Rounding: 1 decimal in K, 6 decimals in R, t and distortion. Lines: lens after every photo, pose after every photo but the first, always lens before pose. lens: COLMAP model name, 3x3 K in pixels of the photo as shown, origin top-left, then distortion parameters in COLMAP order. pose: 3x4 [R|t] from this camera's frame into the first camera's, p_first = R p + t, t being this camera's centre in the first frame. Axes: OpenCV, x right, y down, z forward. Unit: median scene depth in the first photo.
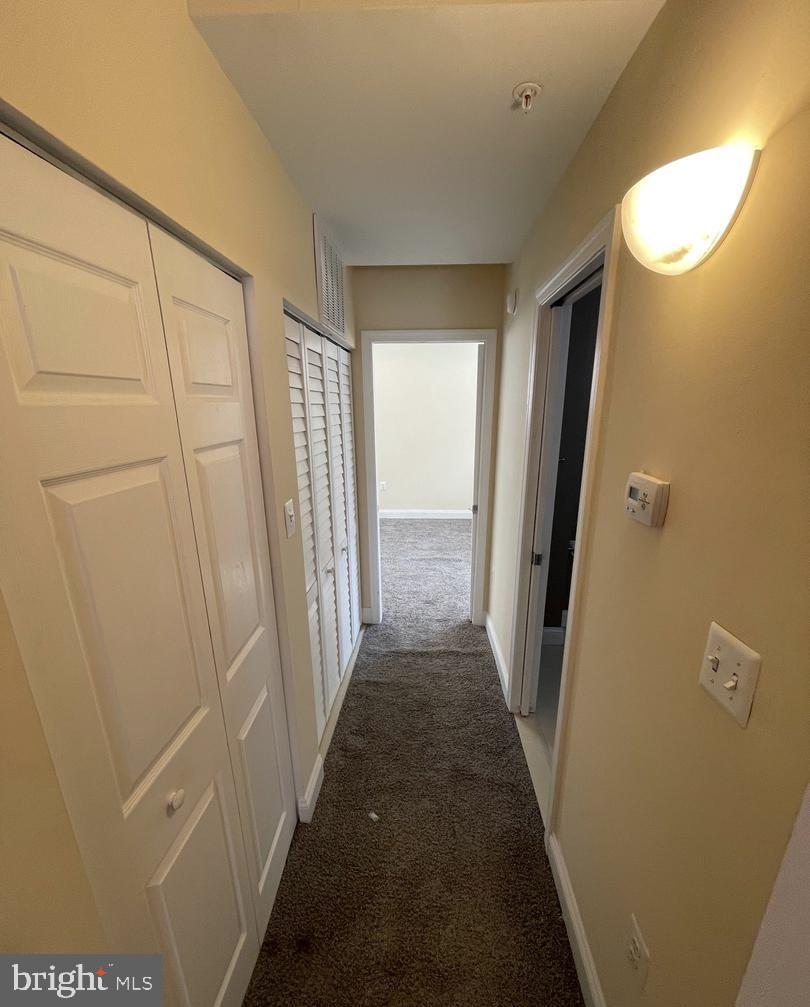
lens RADIAL K [[441.8, 0, 405.1], [0, 441.8, 534.7], [0, 0, 1]] dist [-0.000350, -0.000030]
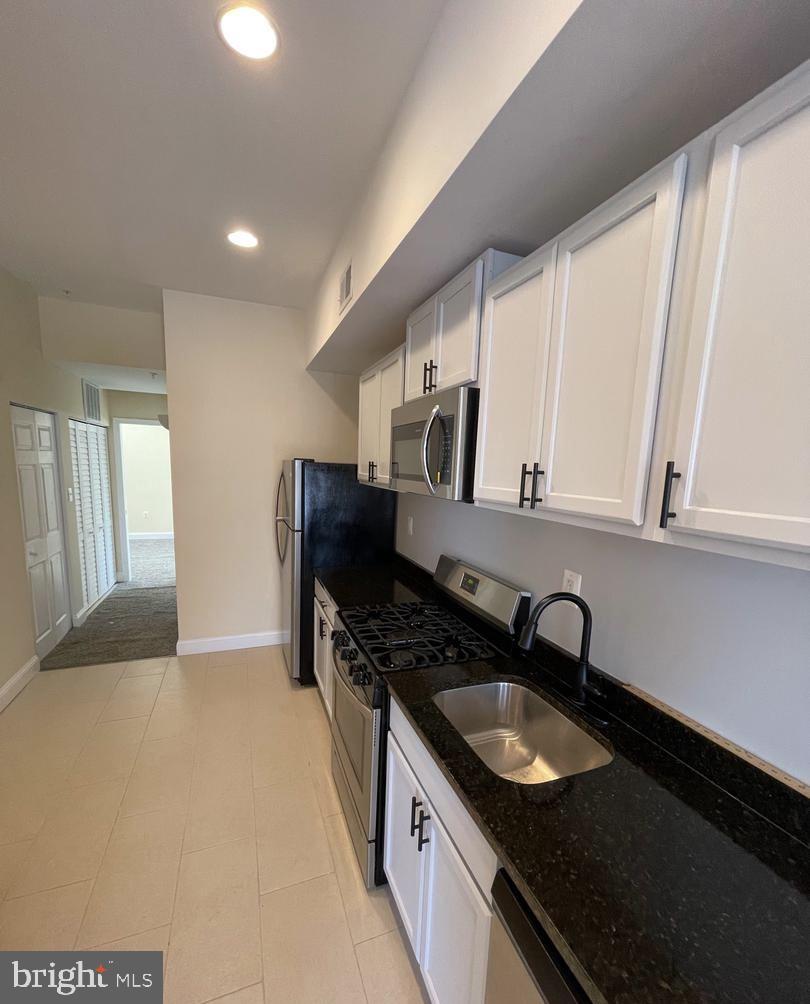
lens RADIAL K [[440.5, 0, 405.1], [0, 440.5, 533.1], [0, 0, 1]] dist [-0.000350, -0.000030]
pose [[0.910933, -0.027522, 0.411635, 0.266763], [0.083257, 0.989507, -0.118086, 0.375353], [-0.404066, 0.141840, 0.903666, -1.211835]]
